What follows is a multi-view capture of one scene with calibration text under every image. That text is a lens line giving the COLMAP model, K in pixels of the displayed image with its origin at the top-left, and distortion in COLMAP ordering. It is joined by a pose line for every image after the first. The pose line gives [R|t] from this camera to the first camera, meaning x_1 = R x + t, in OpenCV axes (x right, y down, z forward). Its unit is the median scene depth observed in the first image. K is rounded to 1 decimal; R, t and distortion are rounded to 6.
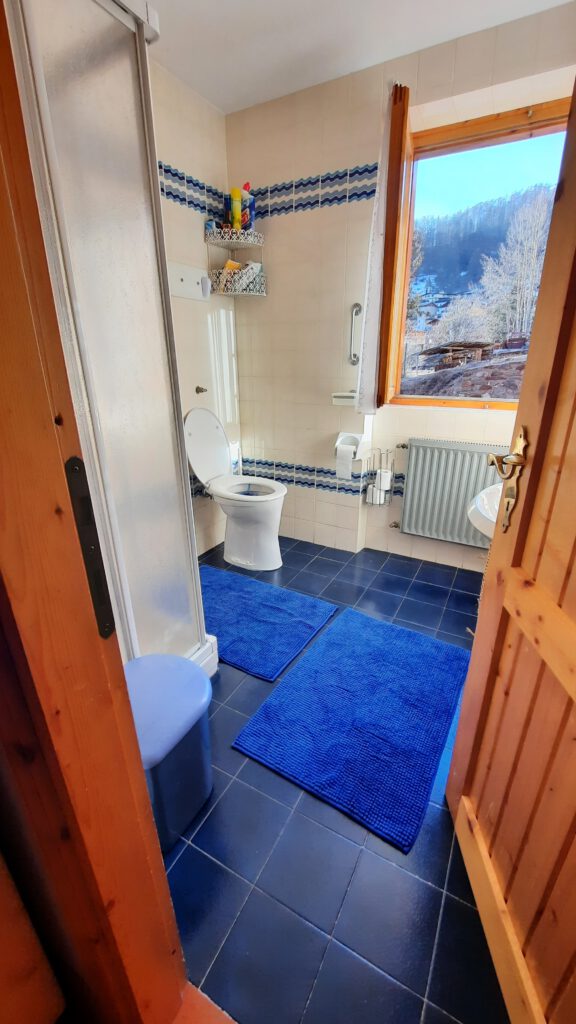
lens RADIAL K [[411.8, 0, 292.5], [0, 411.8, 509.6], [0, 0, 1]] dist [-0.001861, -0.000109]
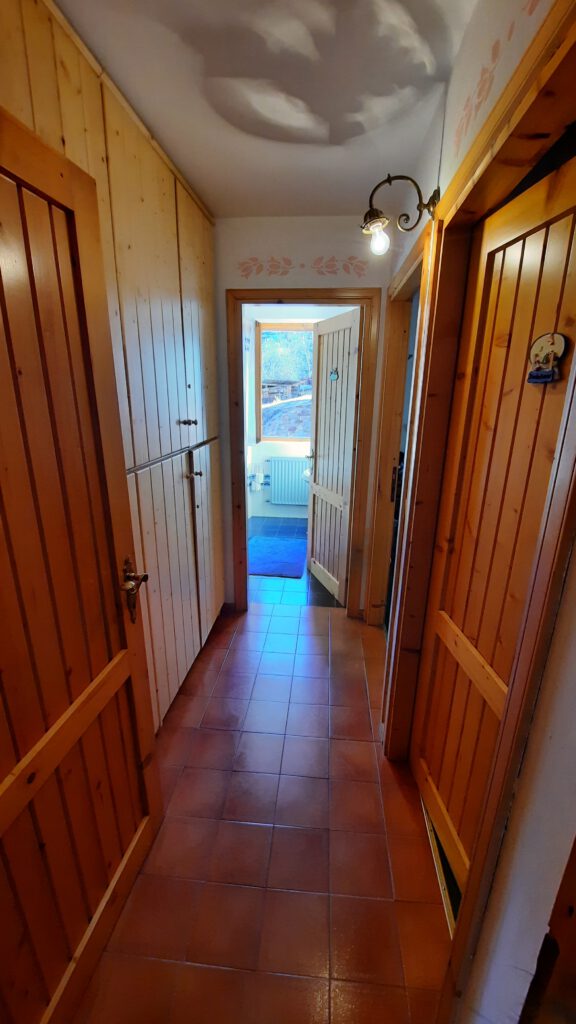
lens RADIAL K [[411.8, 0, 292.5], [0, 411.8, 509.6], [0, 0, 1]] dist [-0.001861, -0.000109]
pose [[0.916689, -0.094259, 0.388324, -0.085853], [0.119487, 0.991977, -0.041279, 0.036587], [-0.381318, 0.084240, 0.920598, -0.179512]]
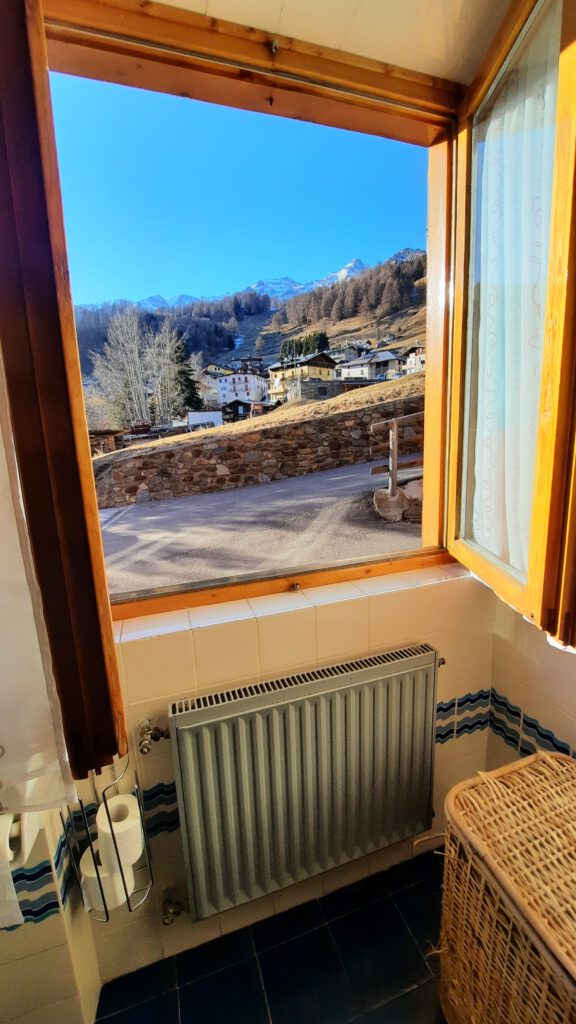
lens RADIAL K [[411.8, 0, 292.5], [0, 411.8, 509.6], [0, 0, 1]] dist [-0.001861, -0.000109]
pose [[0.683086, -0.158323, 0.712971, 0.022176], [0.290897, 0.954422, -0.066763, -0.057335], [-0.669905, 0.253006, 0.698008, 0.115172]]
